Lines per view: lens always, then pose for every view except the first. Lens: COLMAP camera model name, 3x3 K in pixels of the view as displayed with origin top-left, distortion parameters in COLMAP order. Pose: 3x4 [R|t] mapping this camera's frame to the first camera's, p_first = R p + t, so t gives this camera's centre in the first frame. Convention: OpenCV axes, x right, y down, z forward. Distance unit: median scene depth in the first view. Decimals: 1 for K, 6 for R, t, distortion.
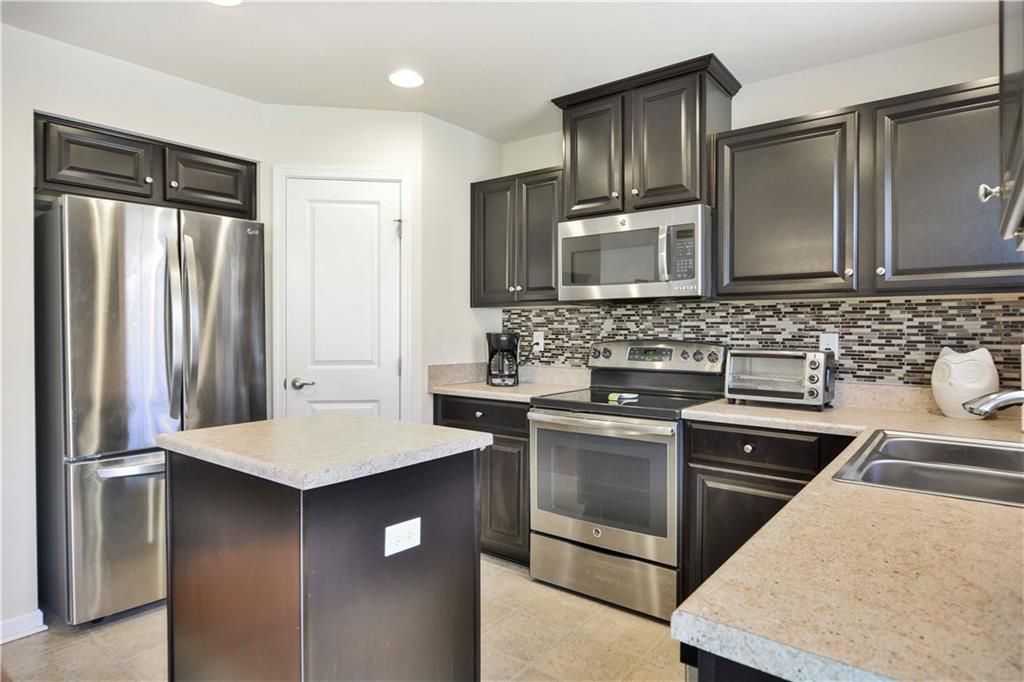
lens RADIAL K [[576.0, 0, 518.4], [0, 576.0, 340.7], [0, 0, 1]] dist [0.000463, -0.004048]
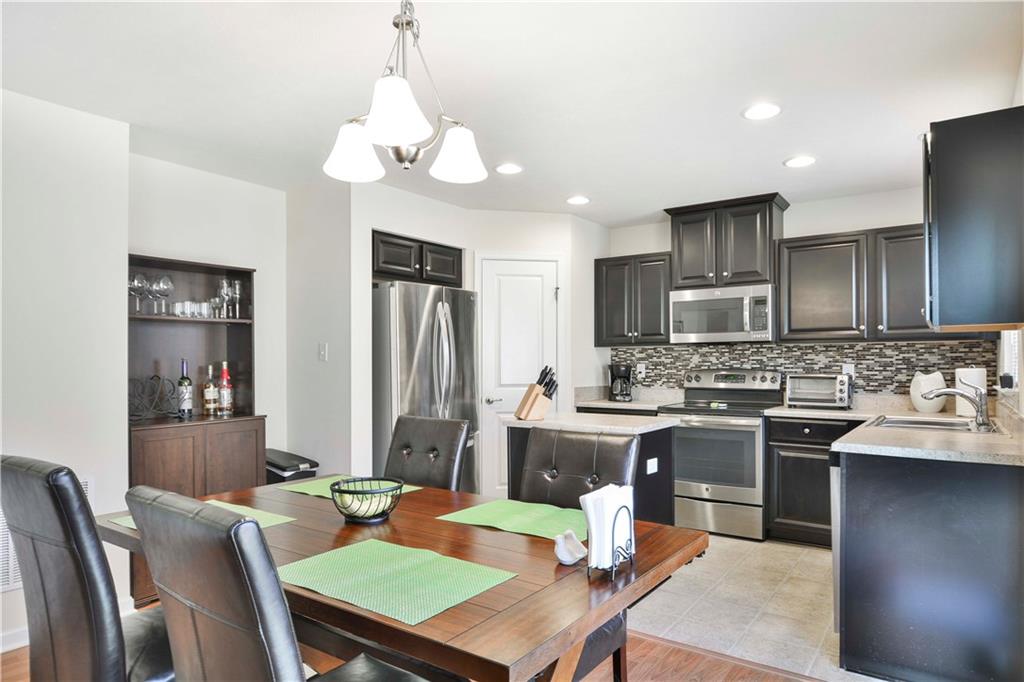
lens RADIAL K [[613.3, 0, 517.4], [0, 613.3, 369.2], [0, 0, 1]] dist [-0.005707, 0.001685]
pose [[0.999024, -0.004637, 0.043922, -0.414789], [0.005059, 0.999942, -0.009494, 0.012320], [-0.043875, 0.009707, 0.998990, -0.602896]]
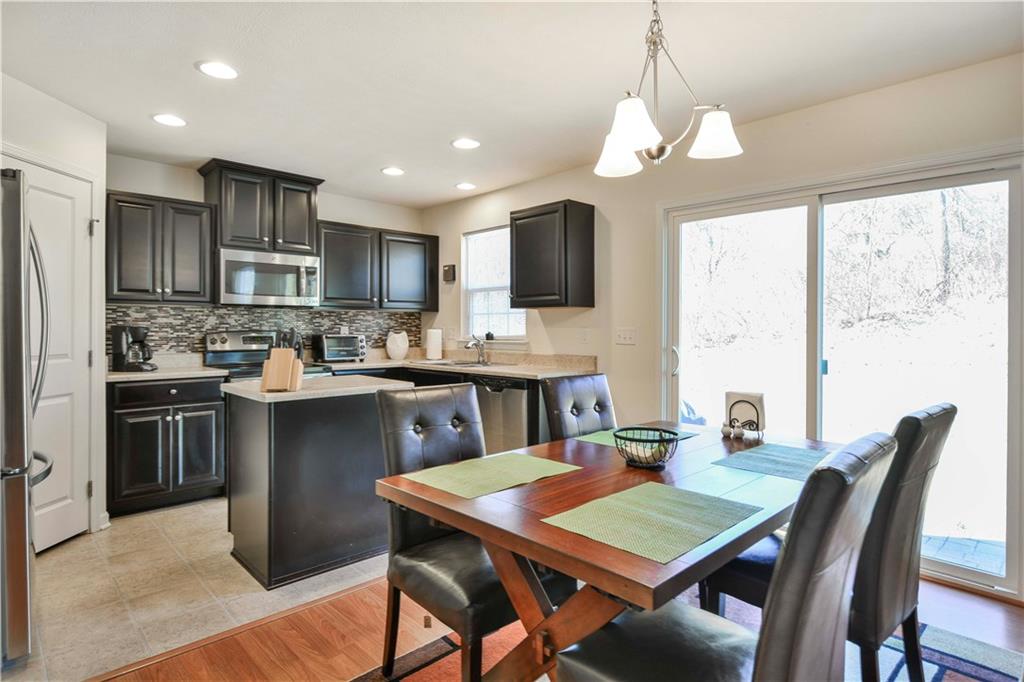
lens RADIAL K [[552.9, 0, 517.1], [0, 552.9, 328.8], [0, 0, 1]] dist [-0.010075, -0.002733]
pose [[0.136508, -0.005296, 0.990625, -1.210394], [0.016059, 0.999866, 0.003133, 0.000019], [-0.990509, 0.015481, 0.136574, 0.106223]]
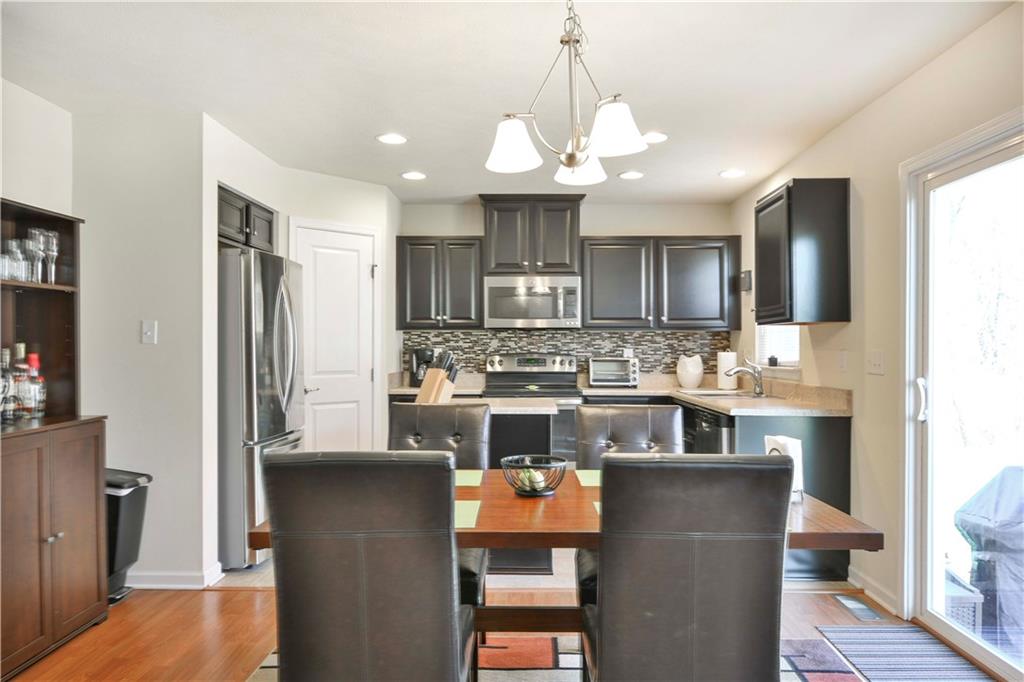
lens RADIAL K [[728.7, 0, 512.3], [0, 728.7, 340.8], [0, 0, 1]] dist [0.005875, 0.002765]
pose [[0.801829, 0.004279, 0.597539, -1.059864], [0.012460, 0.999637, -0.023878, 0.012376], [-0.597424, 0.026592, 0.801484, -0.602832]]
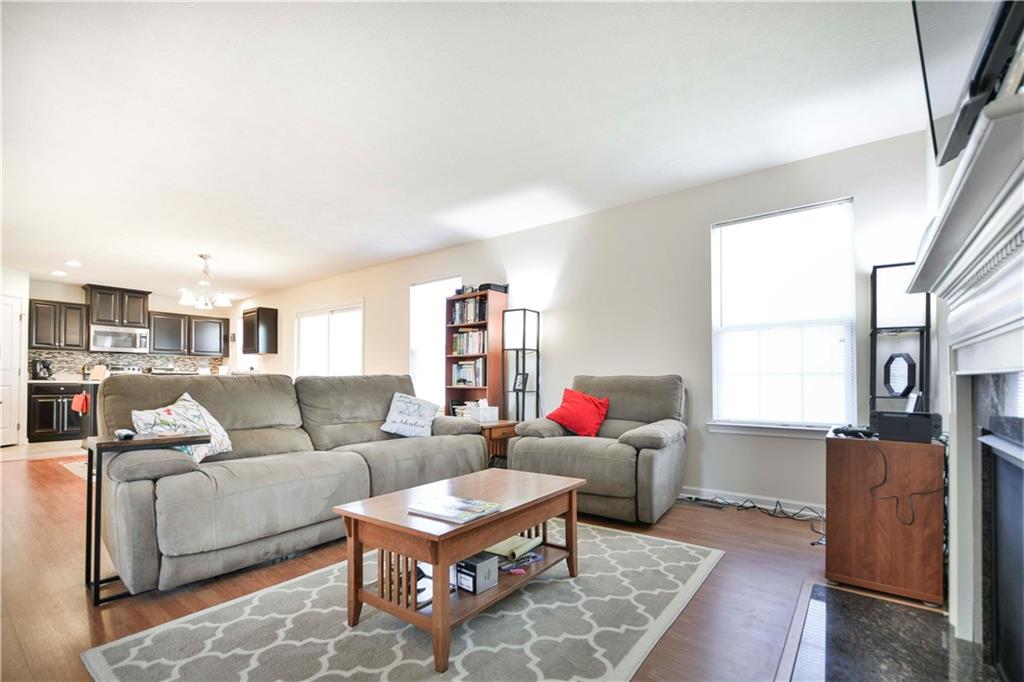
lens RADIAL K [[453.4, 0, 518.1], [0, 453.4, 375.1], [0, 0, 1]] dist [-0.004473, -0.004105]
pose [[-0.023863, 0.012423, 0.999638, -2.460371], [0.017712, 0.999771, -0.012001, 0.134676], [-0.999558, 0.017419, -0.024078, -1.252520]]
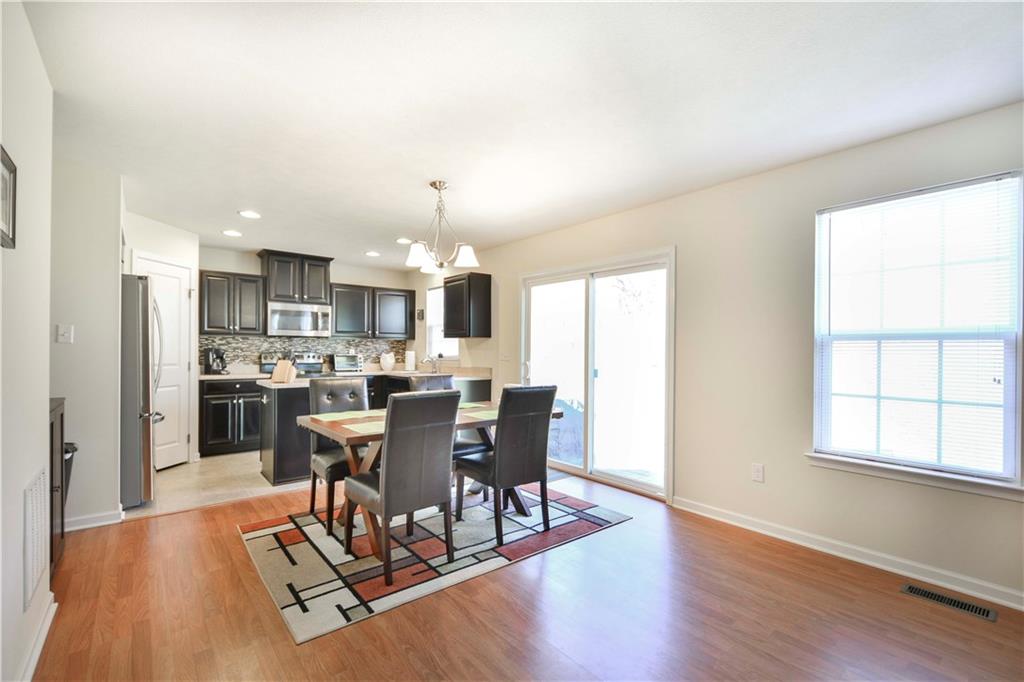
lens RADIAL K [[453.4, 0, 526.1], [0, 453.4, 351.9], [0, 0, 1]] dist [-0.004473, -0.004105]
pose [[0.194890, -0.004483, 0.980815, -1.608135], [0.013159, 0.999911, 0.001955, 0.010603], [-0.980737, 0.012526, 0.194931, -0.416412]]
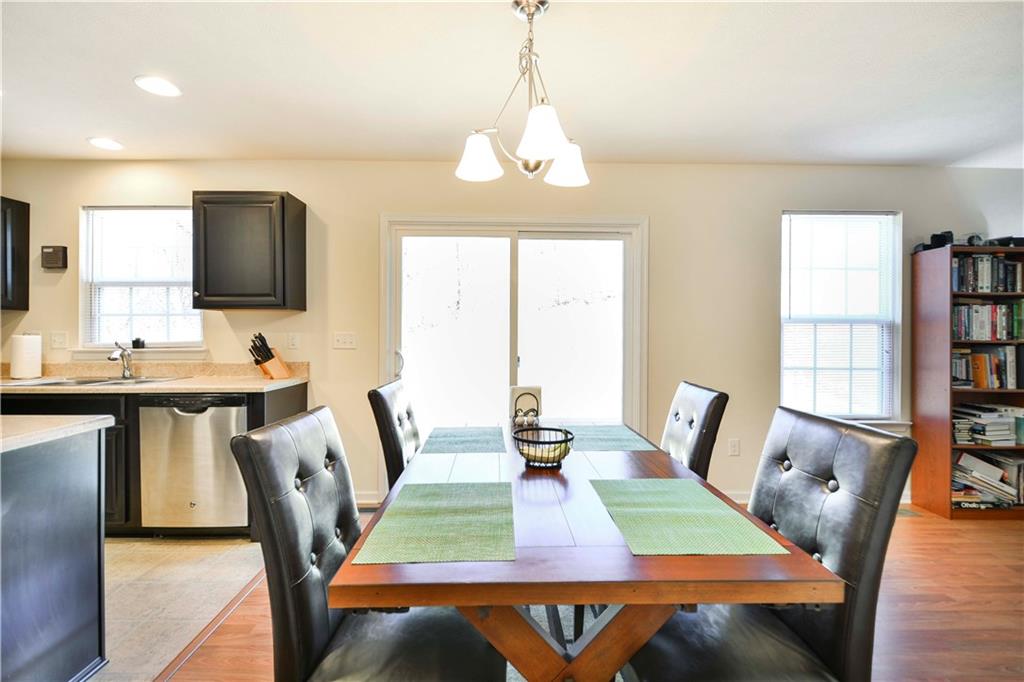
lens RADIAL K [[453.4, 0, 507.5], [0, 453.4, 334.4], [0, 0, 1]] dist [-0.004473, -0.004105]
pose [[-0.635815, -0.008175, 0.771798, -0.944192], [0.011534, 0.999732, 0.020091, -0.006765], [-0.771755, 0.021676, -0.635550, 0.432022]]
